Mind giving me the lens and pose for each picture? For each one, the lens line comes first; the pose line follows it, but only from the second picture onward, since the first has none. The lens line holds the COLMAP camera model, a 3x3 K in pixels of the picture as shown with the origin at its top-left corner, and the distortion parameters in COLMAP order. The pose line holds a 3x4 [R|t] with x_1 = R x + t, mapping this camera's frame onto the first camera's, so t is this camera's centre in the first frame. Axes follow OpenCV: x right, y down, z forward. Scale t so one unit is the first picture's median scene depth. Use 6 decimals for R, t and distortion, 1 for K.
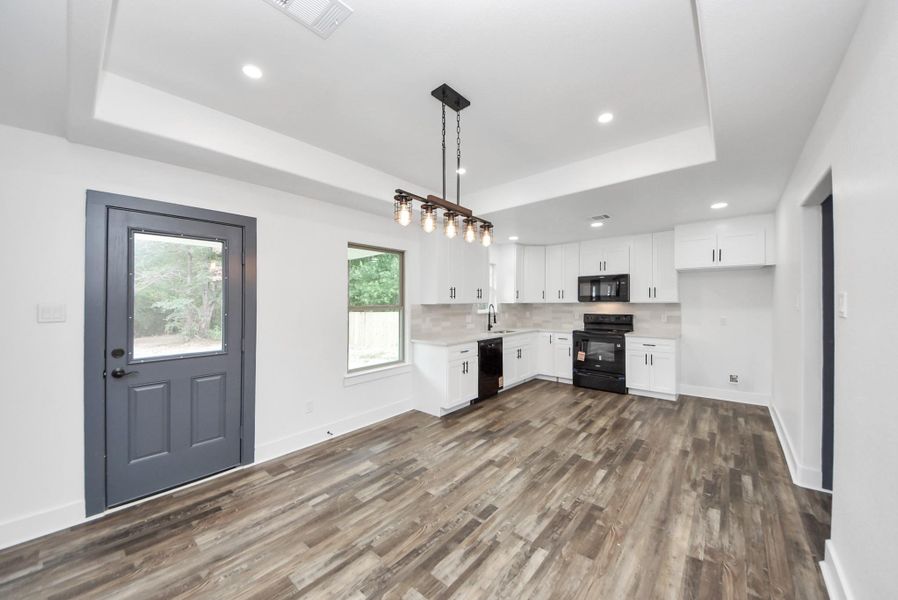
lens RADIAL K [[323.1, 0, 455.8], [0, 323.1, 302.2], [0, 0, 1]] dist [0.035256, -0.018761]
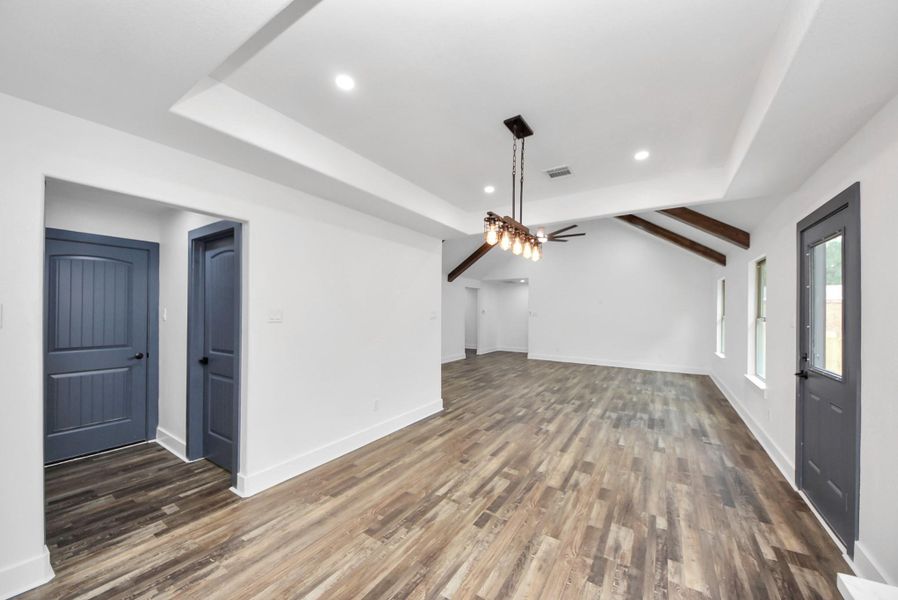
lens RADIAL K [[323.1, 0, 455.8], [0, 323.1, 302.2], [0, 0, 1]] dist [0.035256, -0.018761]
pose [[-0.991046, -0.000782, -0.133519, 0.236786], [0.003372, 0.999517, -0.030879, -0.005664], [0.133479, -0.031053, -0.990565, 1.504666]]
